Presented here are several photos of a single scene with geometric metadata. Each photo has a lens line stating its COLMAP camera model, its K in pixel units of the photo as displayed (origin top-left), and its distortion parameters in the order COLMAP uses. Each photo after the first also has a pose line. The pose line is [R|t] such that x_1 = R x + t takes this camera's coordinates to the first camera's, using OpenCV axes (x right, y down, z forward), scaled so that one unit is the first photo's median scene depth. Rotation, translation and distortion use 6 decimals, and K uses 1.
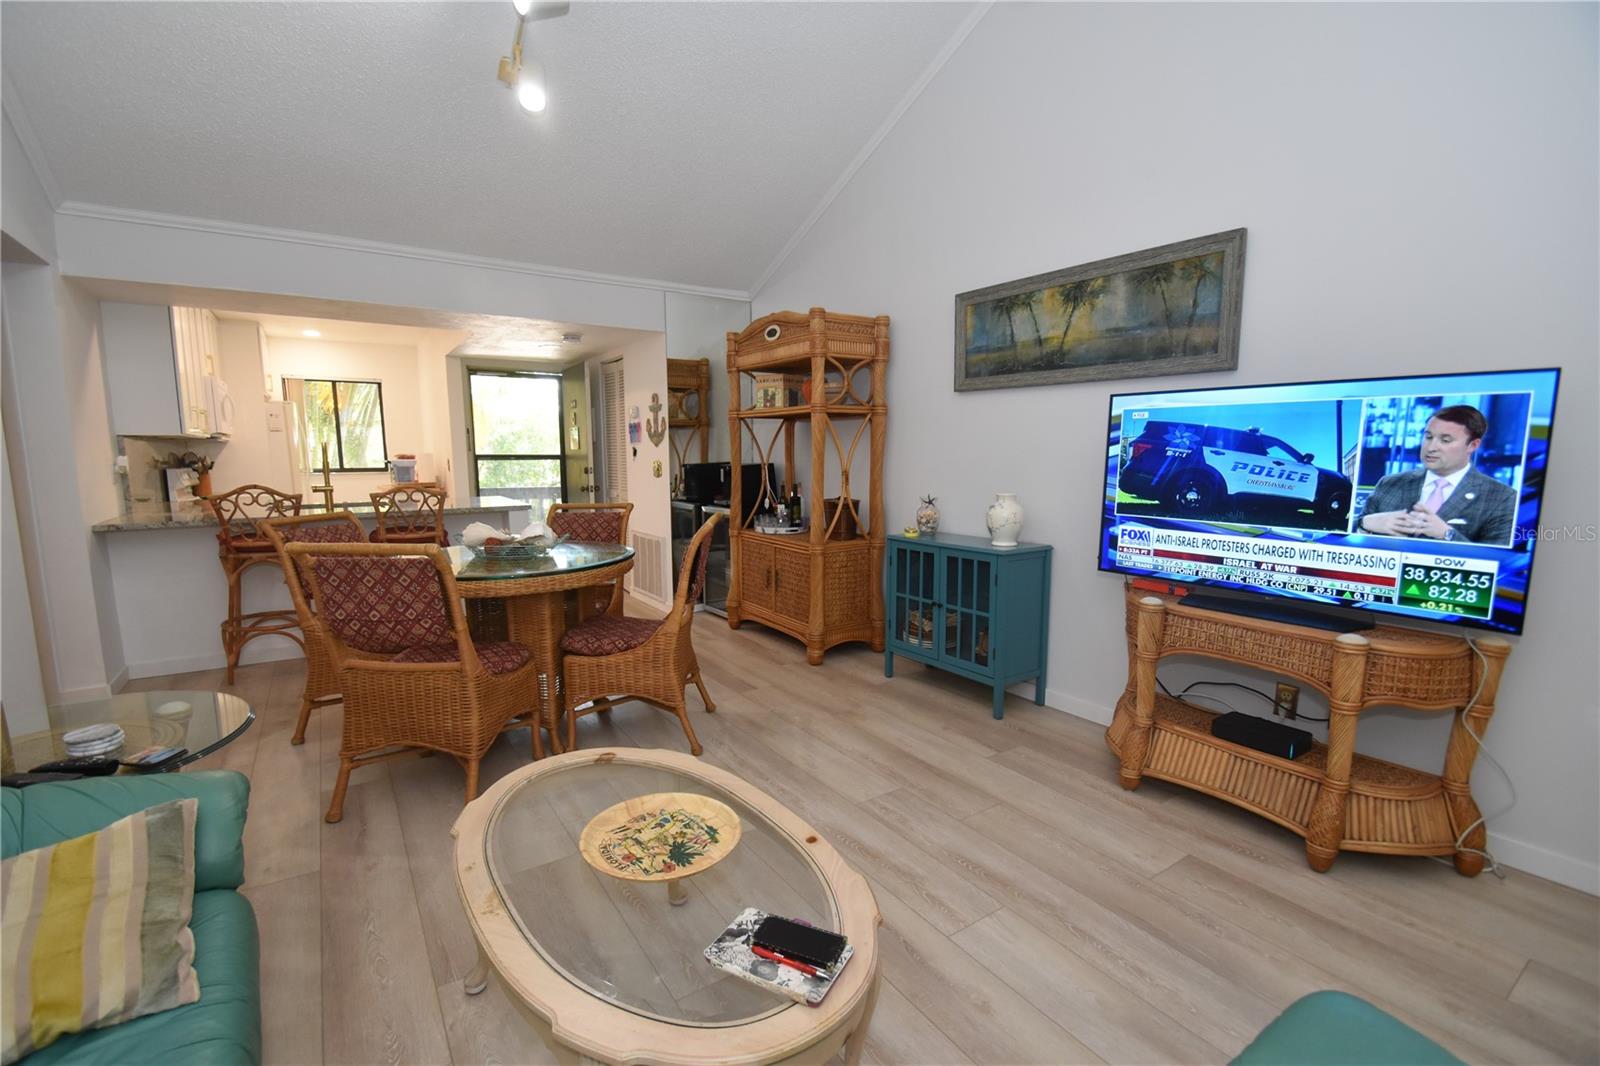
lens RADIAL K [[699.7, 0, 797.1], [0, 699.7, 539.7], [0, 0, 1]] dist [-0.005098, -0.002702]
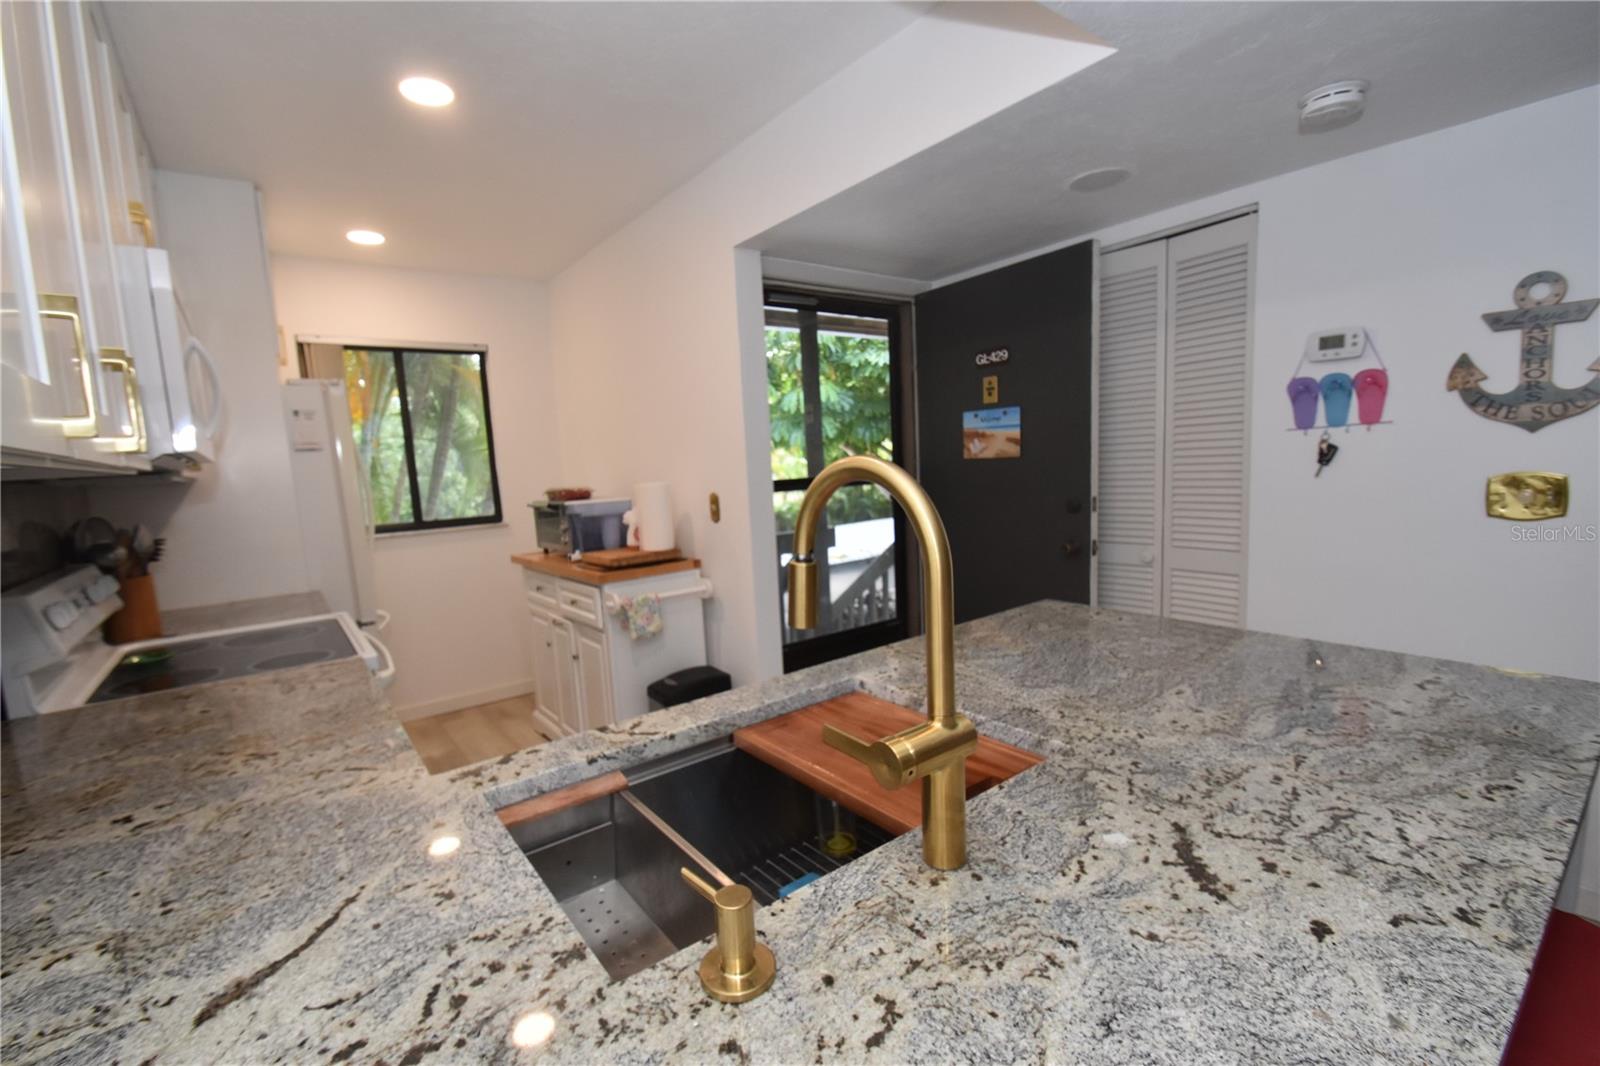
lens RADIAL K [[699.7, 0, 802.3], [0, 699.7, 530.3], [0, 0, 1]] dist [-0.005098, -0.002702]
pose [[0.996727, -0.058969, 0.055298, -0.521929], [0.060292, 0.997926, -0.022573, -0.087604], [-0.053852, 0.025833, 0.998215, 0.616265]]
